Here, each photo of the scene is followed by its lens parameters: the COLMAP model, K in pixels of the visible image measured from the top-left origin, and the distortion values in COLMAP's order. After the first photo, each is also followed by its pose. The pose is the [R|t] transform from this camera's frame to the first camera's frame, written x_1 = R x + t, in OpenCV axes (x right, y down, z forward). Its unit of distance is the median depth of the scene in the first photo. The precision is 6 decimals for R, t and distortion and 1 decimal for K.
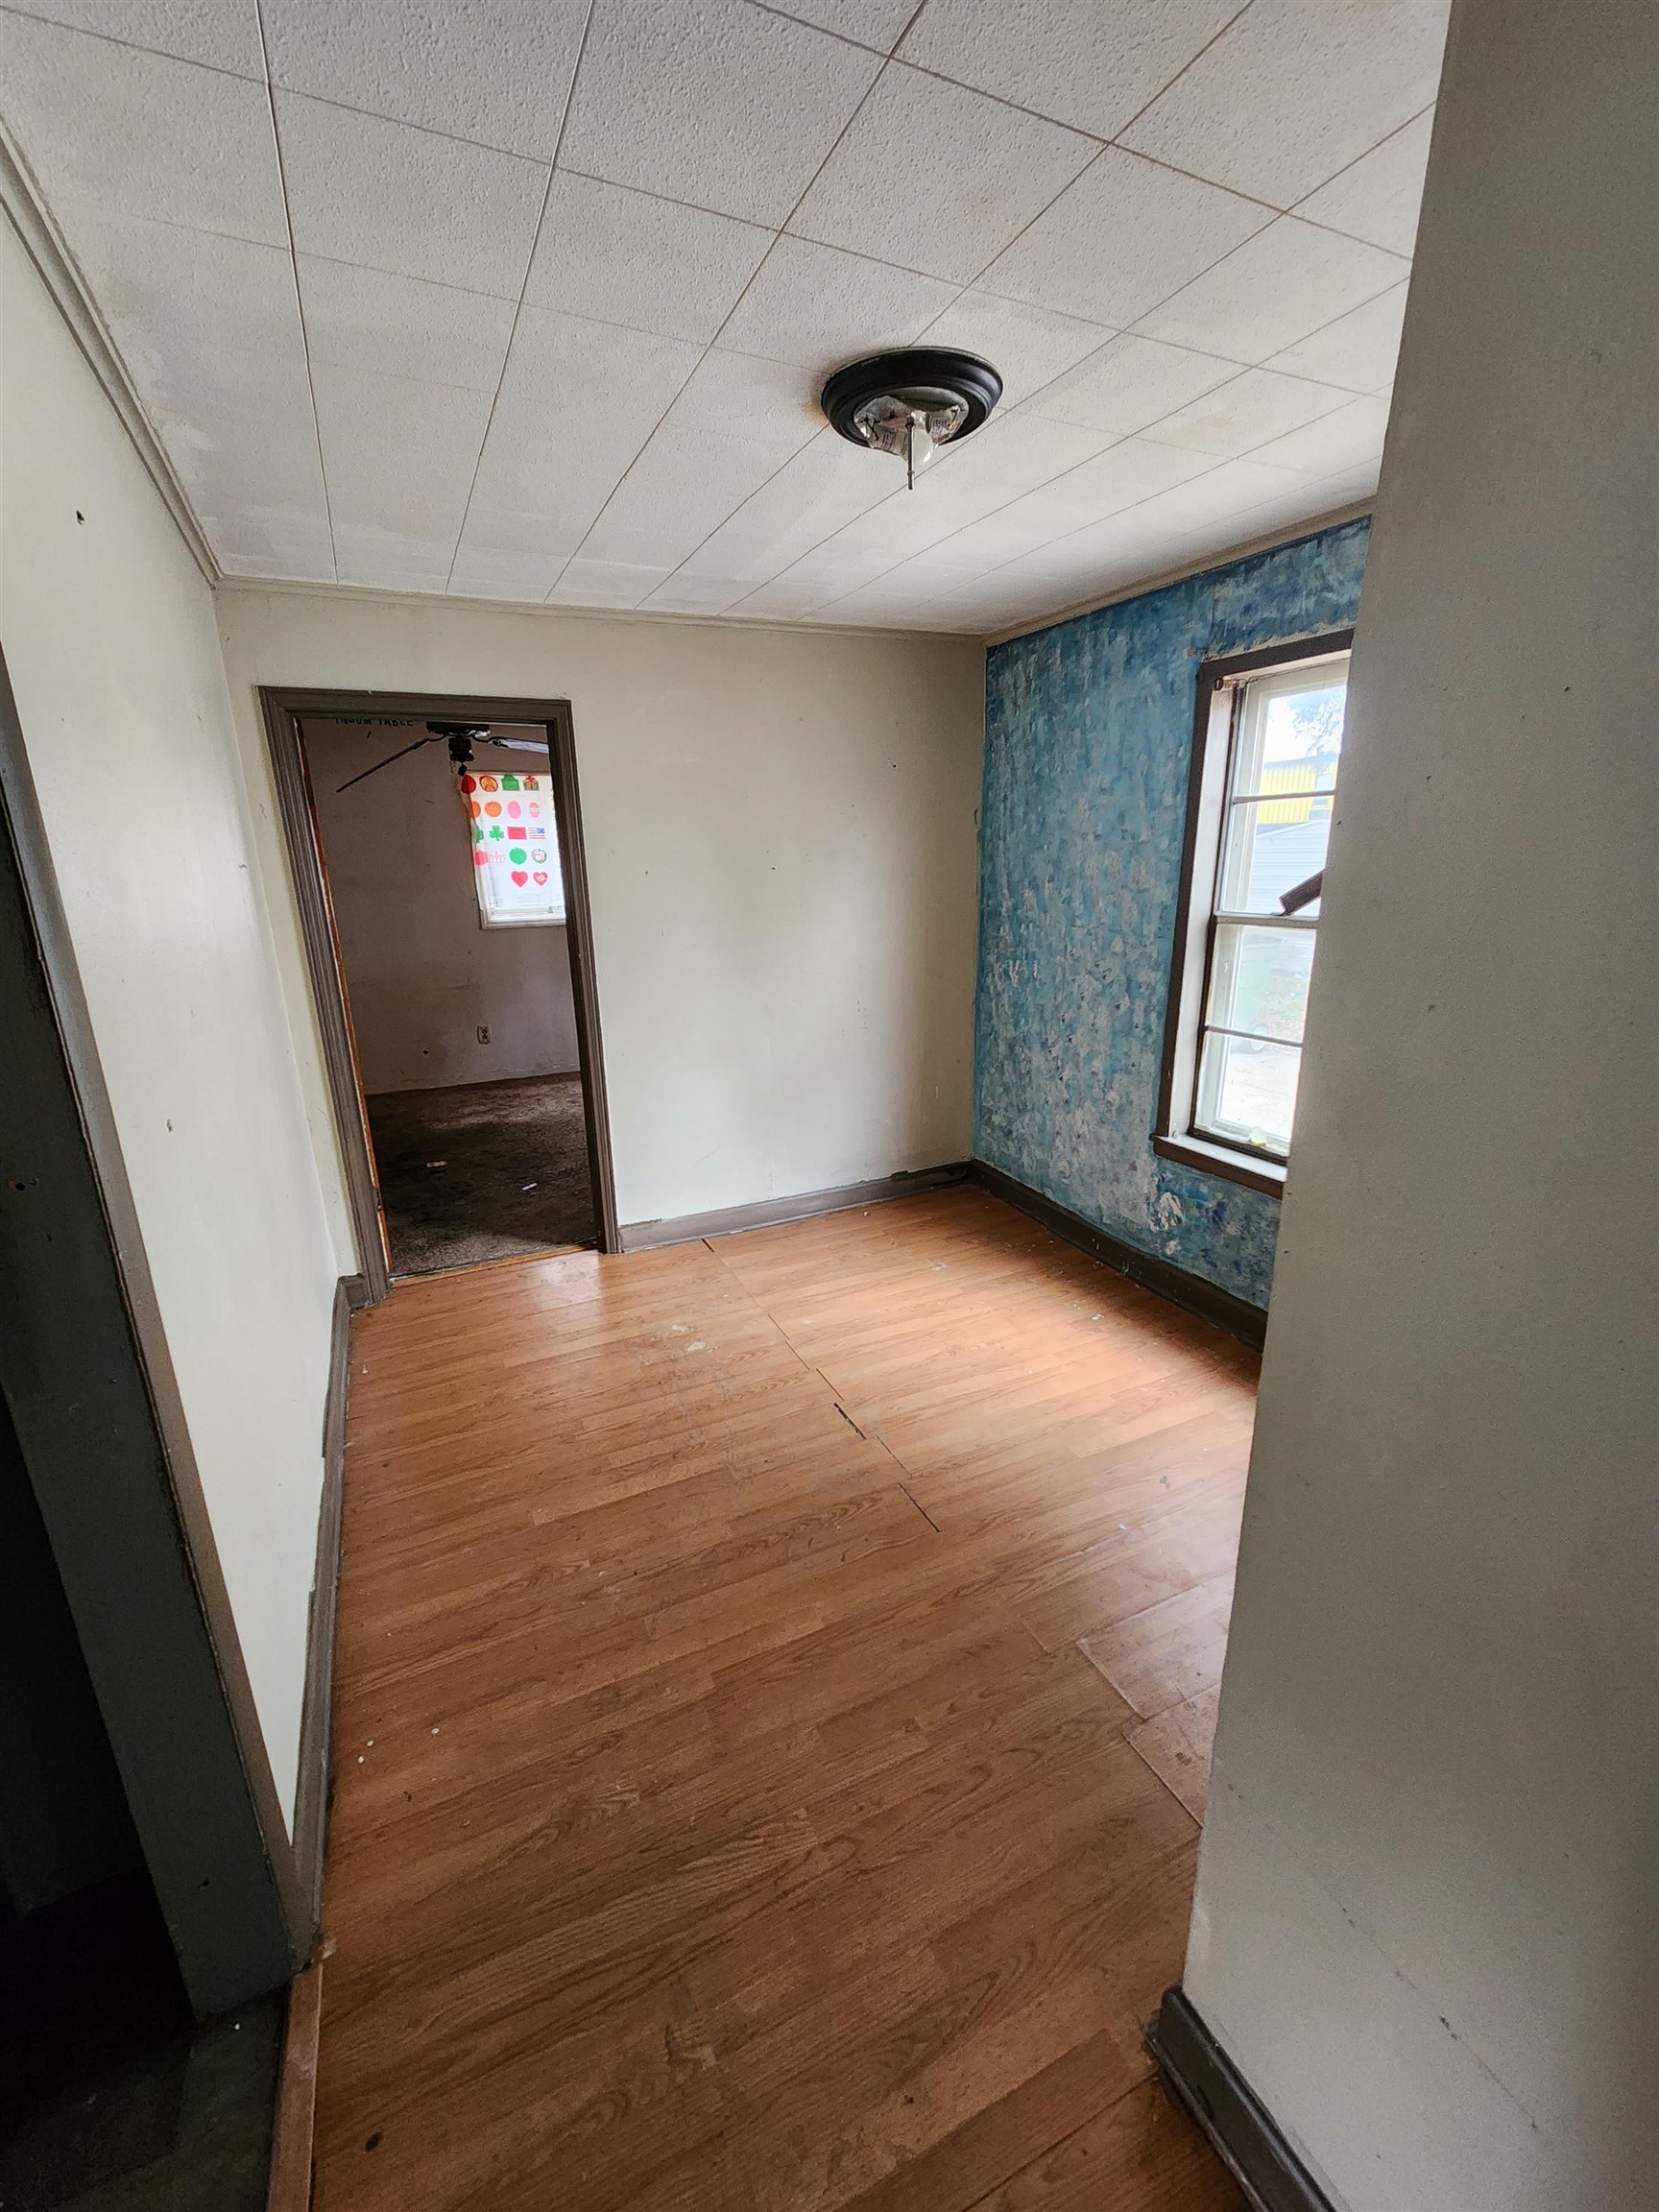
lens RADIAL K [[896.3, 0, 818.6], [0, 896.3, 1114.1], [0, 0, 1]] dist [-0.000572, 0.000036]
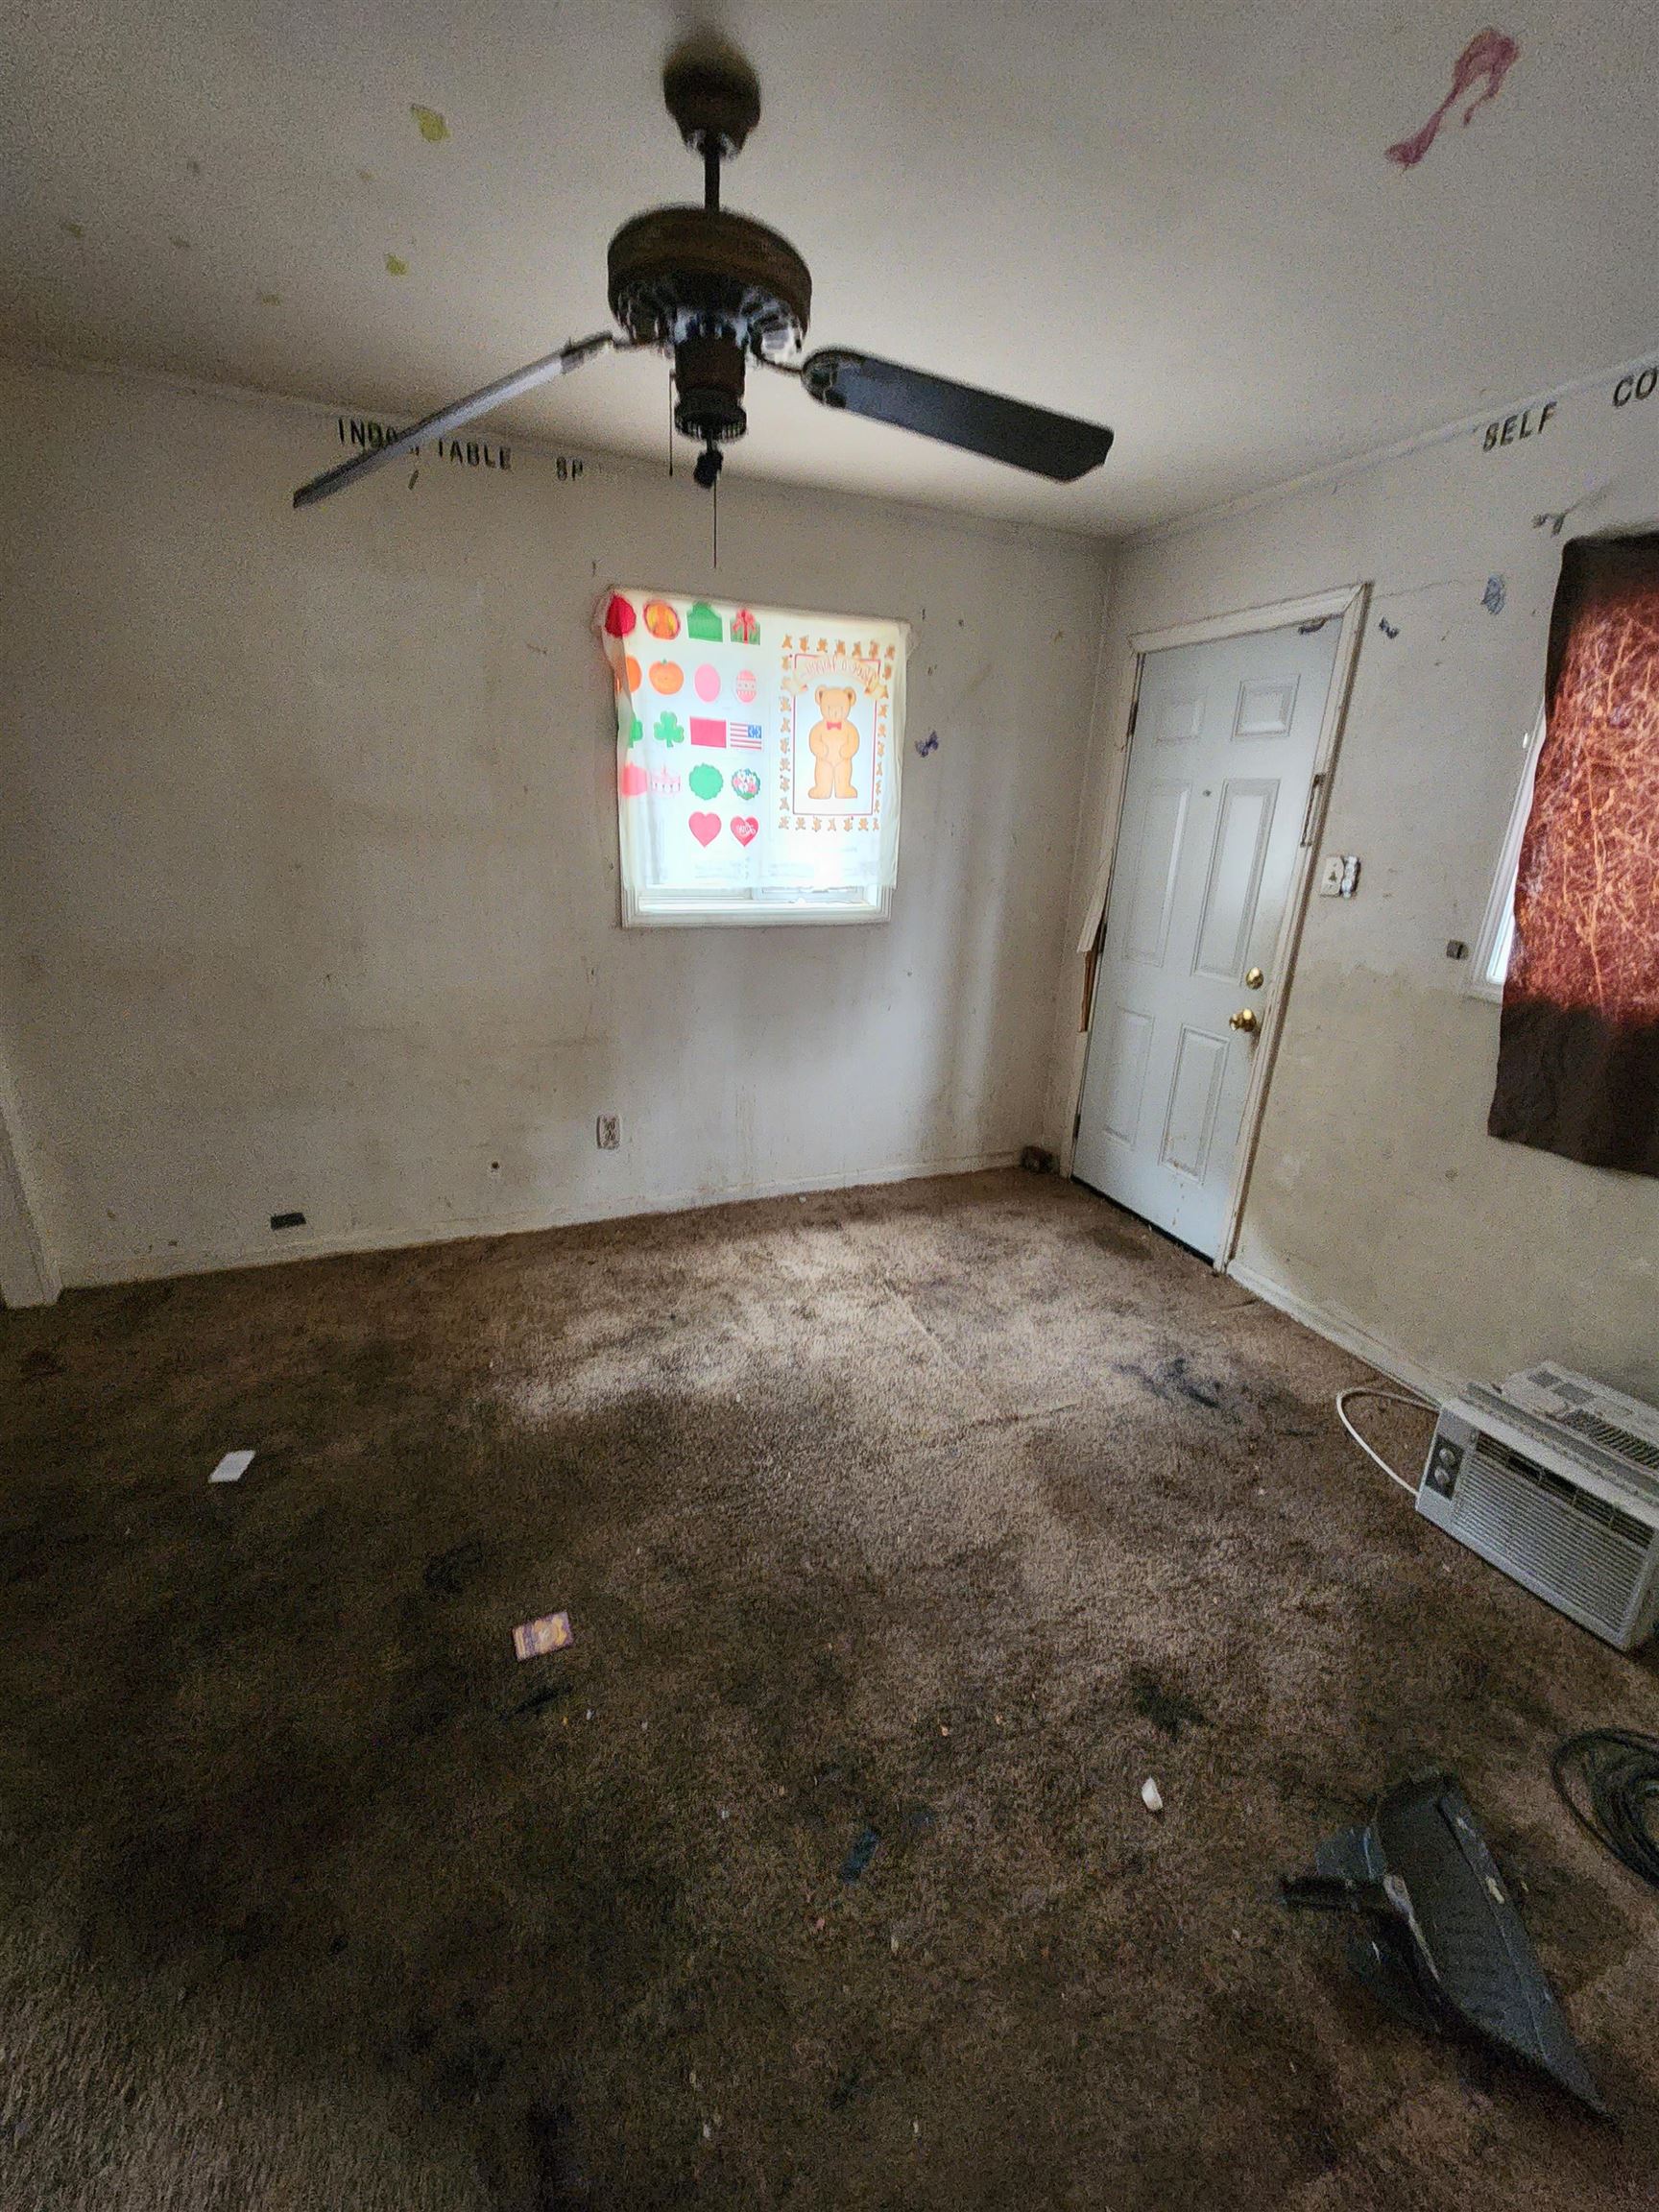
lens RADIAL K [[896.3, 0, 829.0], [0, 896.3, 1108.9], [0, 0, 1]] dist [-0.000572, 0.000036]
pose [[0.997820, 0.064373, -0.014530, -0.256791], [-0.063746, 0.997160, 0.040117, -0.138818], [0.017072, -0.039104, 0.999089, 0.523604]]
